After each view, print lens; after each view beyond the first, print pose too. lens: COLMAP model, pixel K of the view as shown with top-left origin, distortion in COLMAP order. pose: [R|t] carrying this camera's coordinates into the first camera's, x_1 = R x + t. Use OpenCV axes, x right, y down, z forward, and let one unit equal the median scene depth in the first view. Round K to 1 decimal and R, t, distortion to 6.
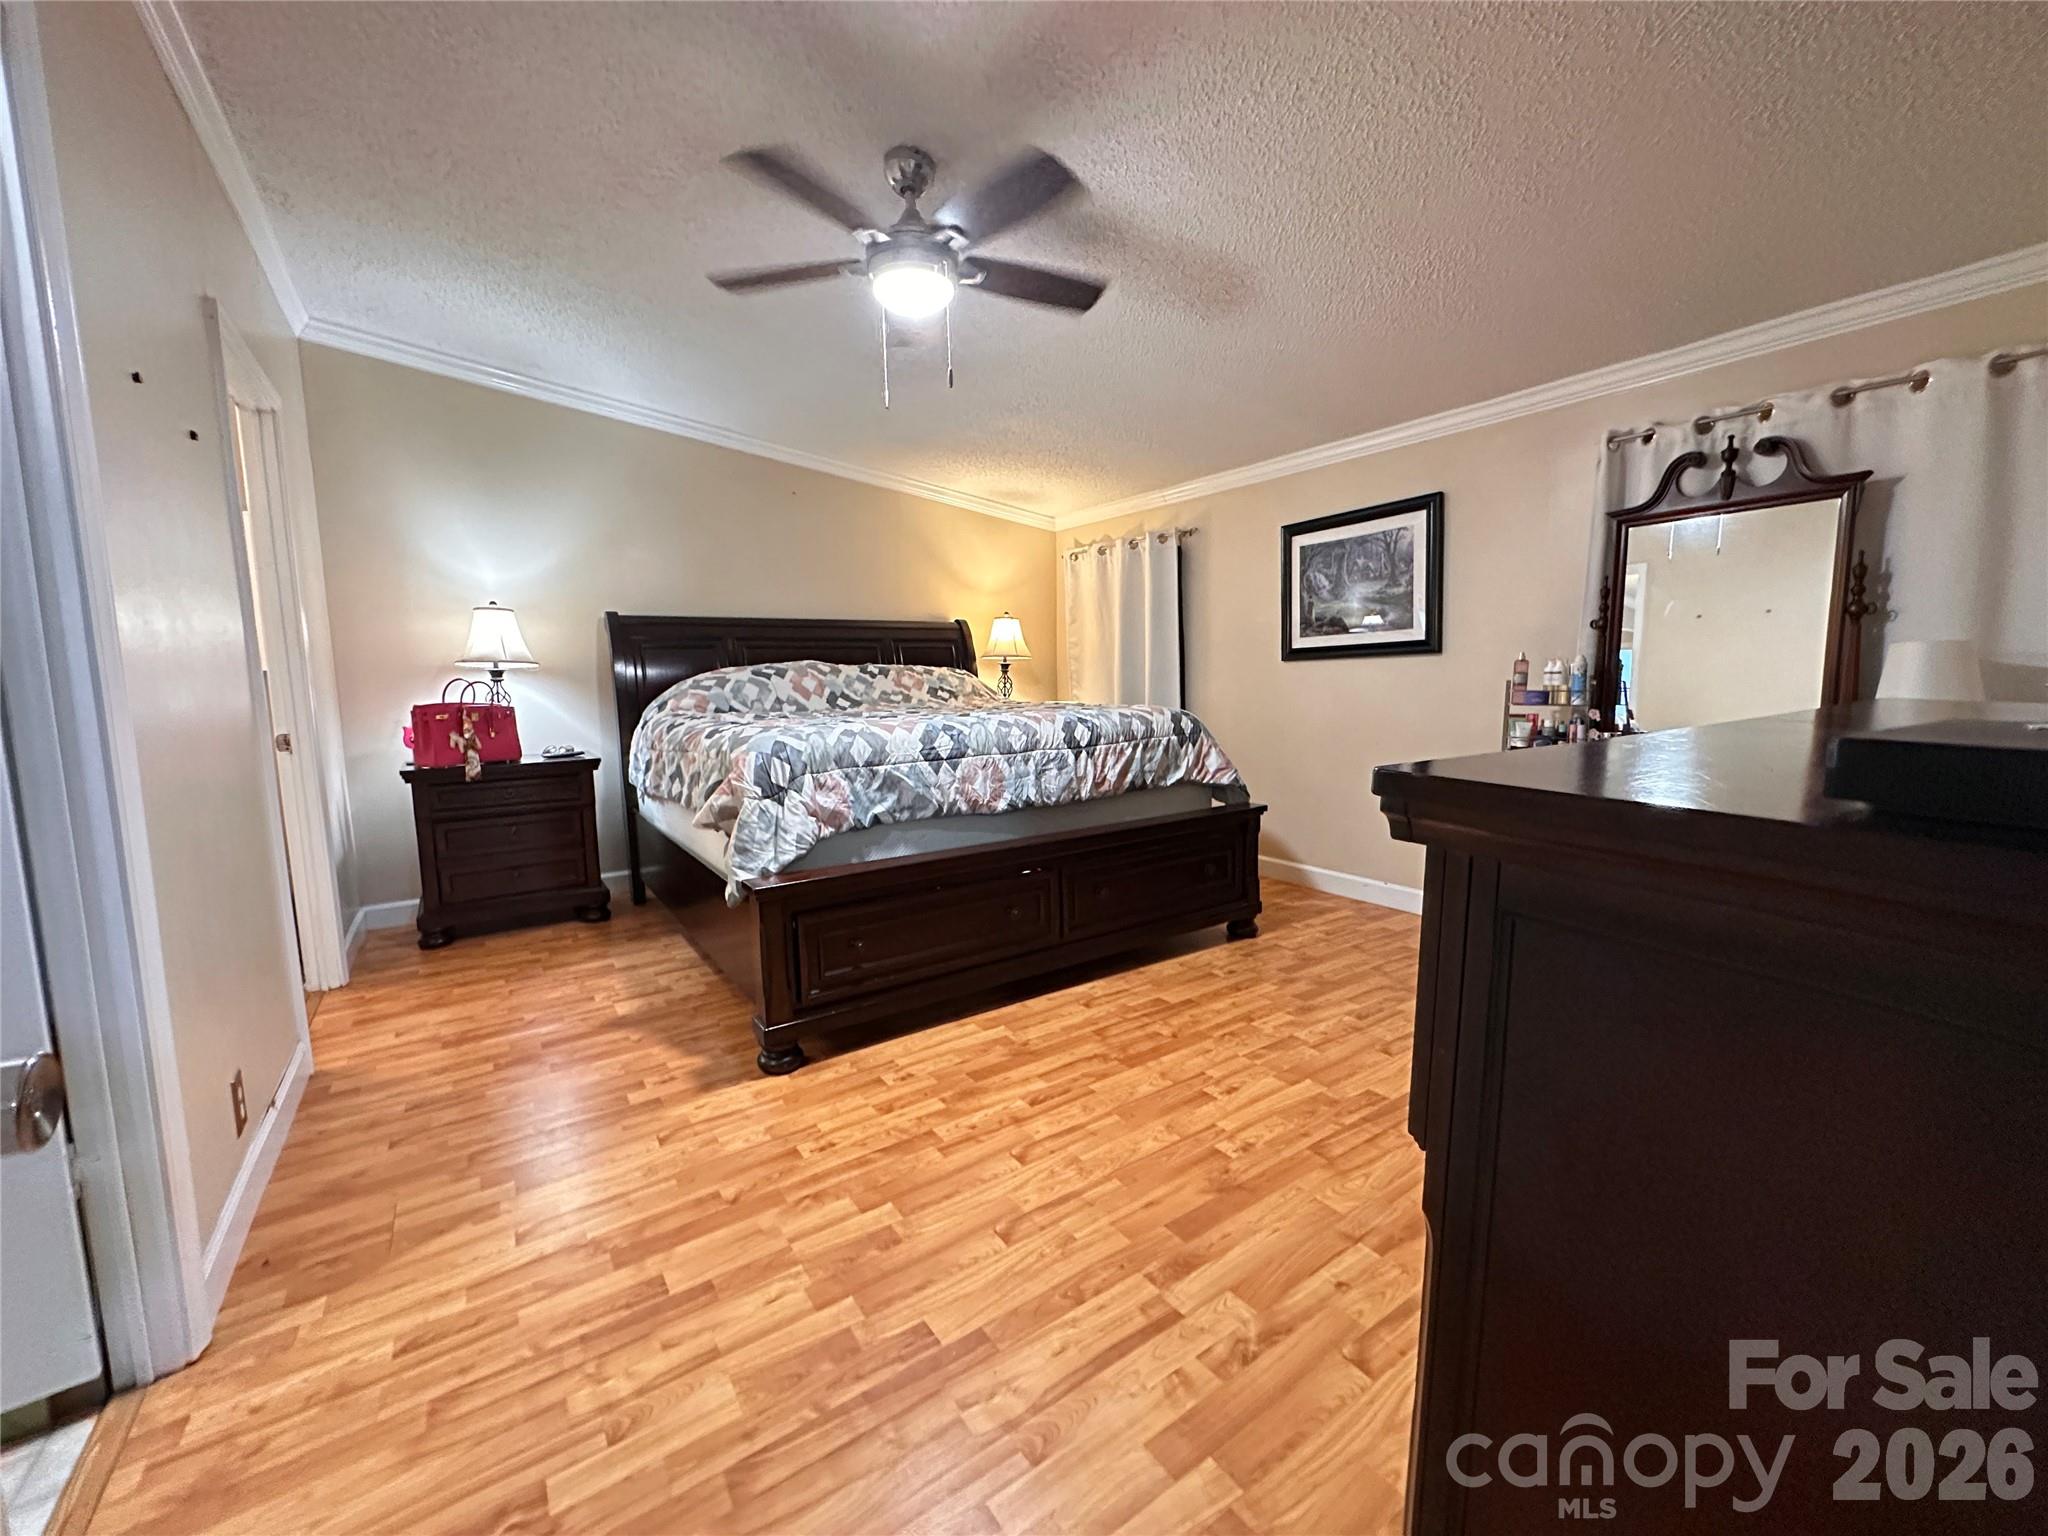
lens RADIAL K [[821.5, 0, 1013.5], [0, 821.5, 749.7], [0, 0, 1]] dist [-0.005255, 0.001832]
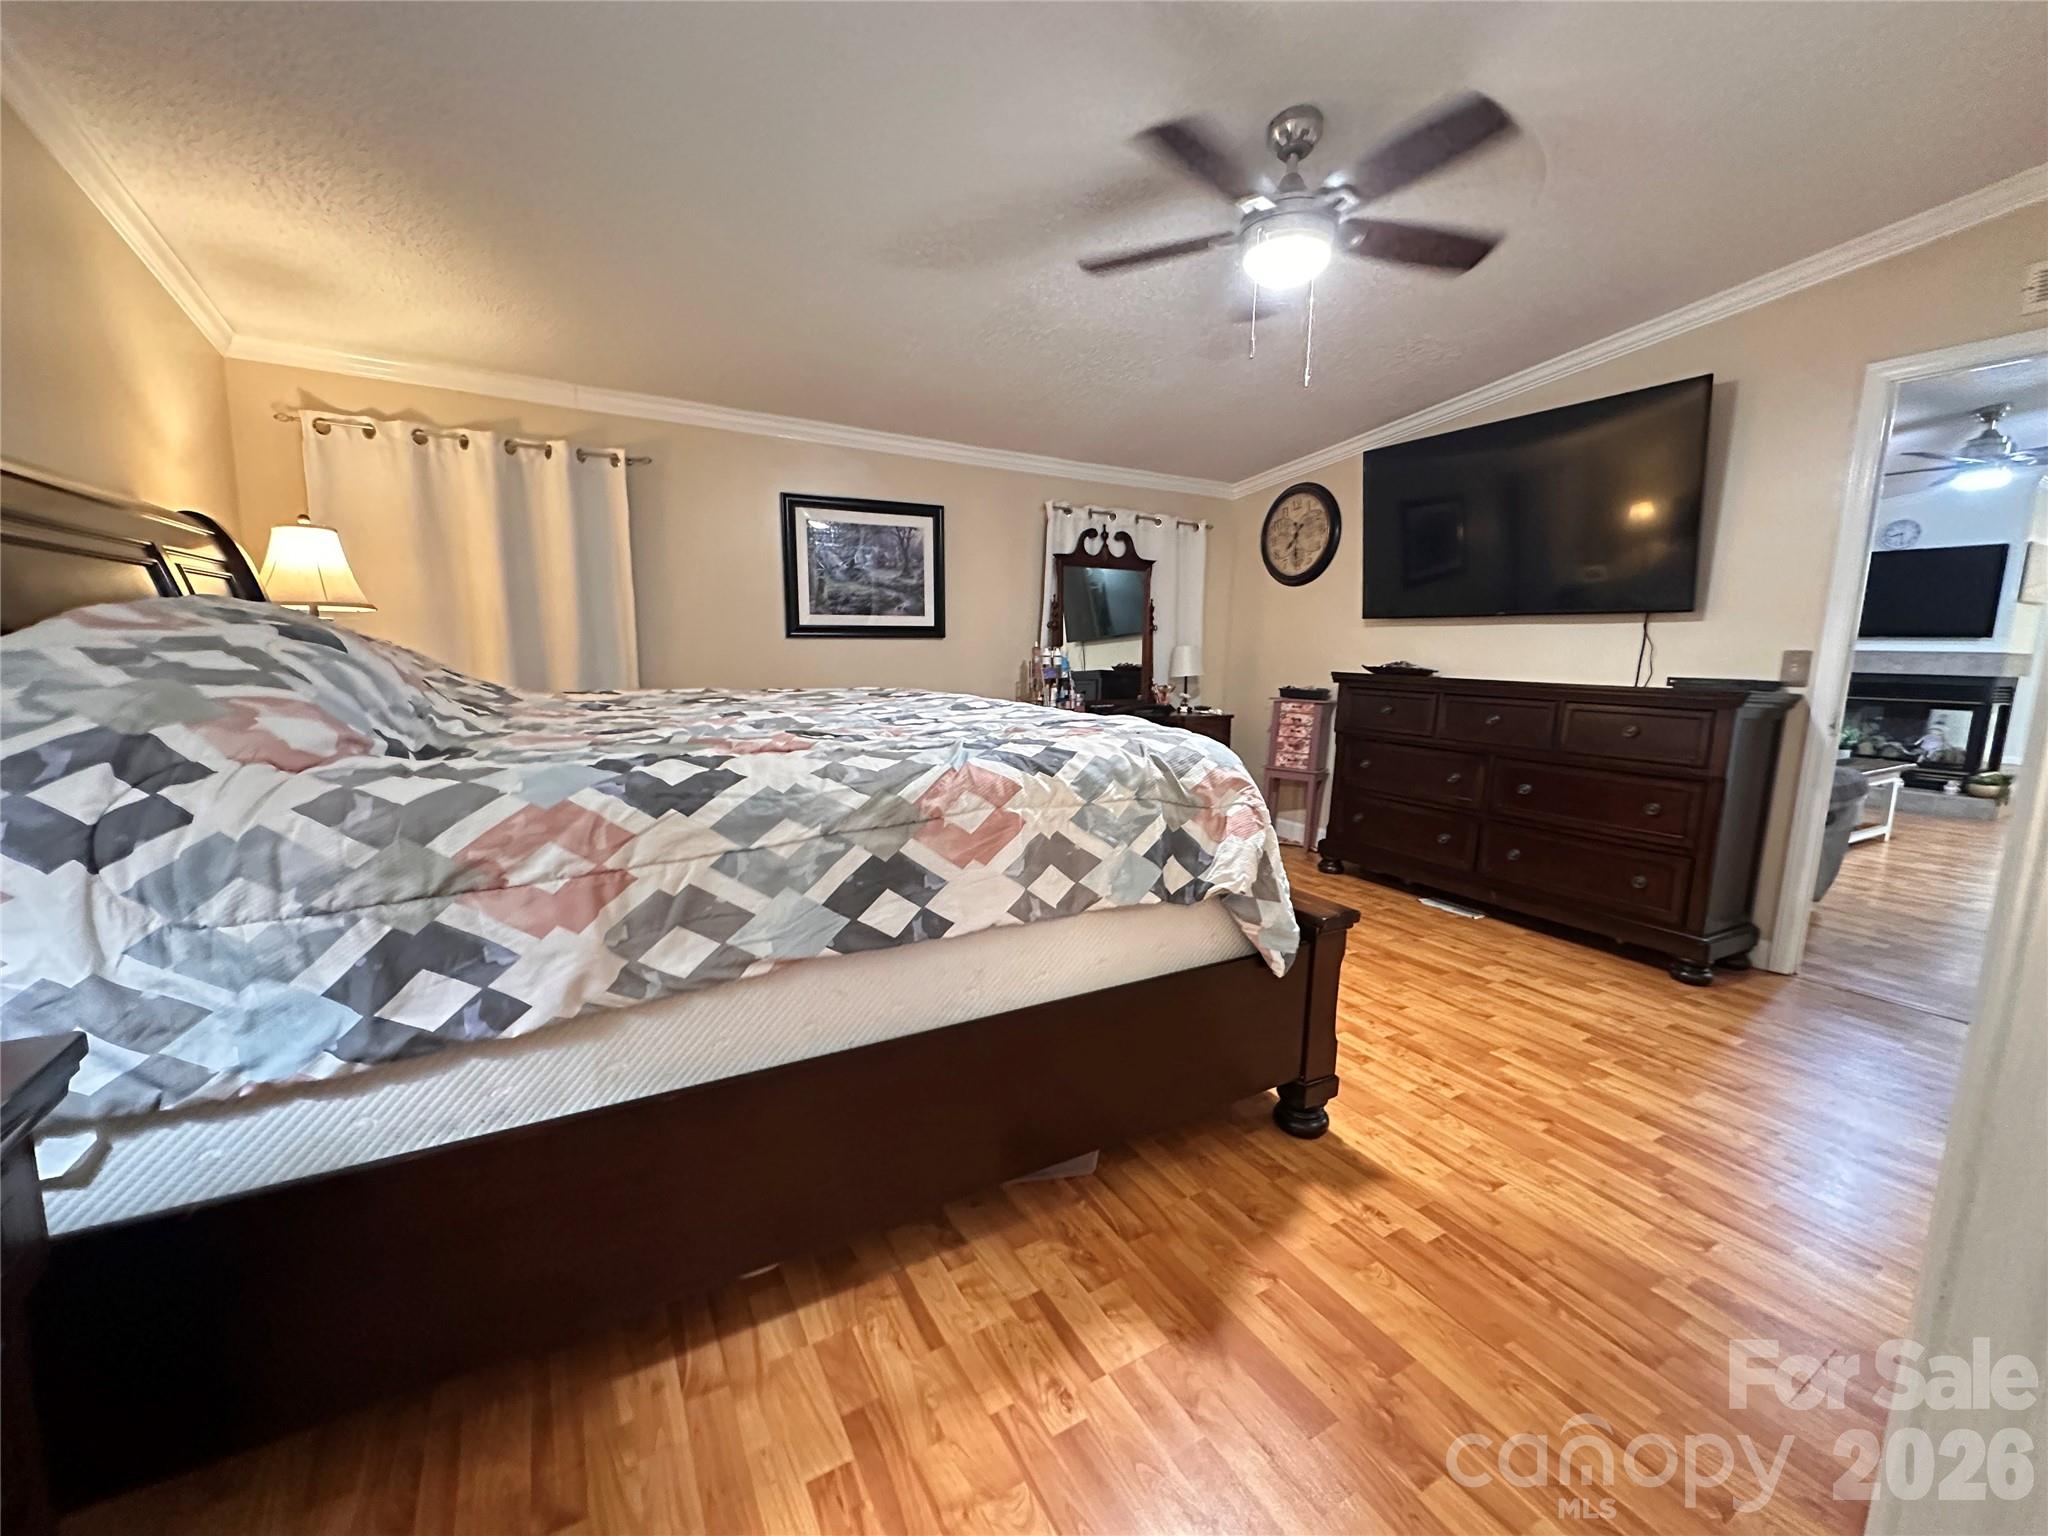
lens RADIAL K [[821.5, 0, 1025.1], [0, 821.5, 760.3], [0, 0, 1]] dist [-0.005255, 0.001832]
pose [[0.068696, -0.124068, 0.989893, -1.025673], [0.071701, 0.990285, 0.119141, -0.103392], [-0.995058, 0.062792, 0.076925, 1.119752]]
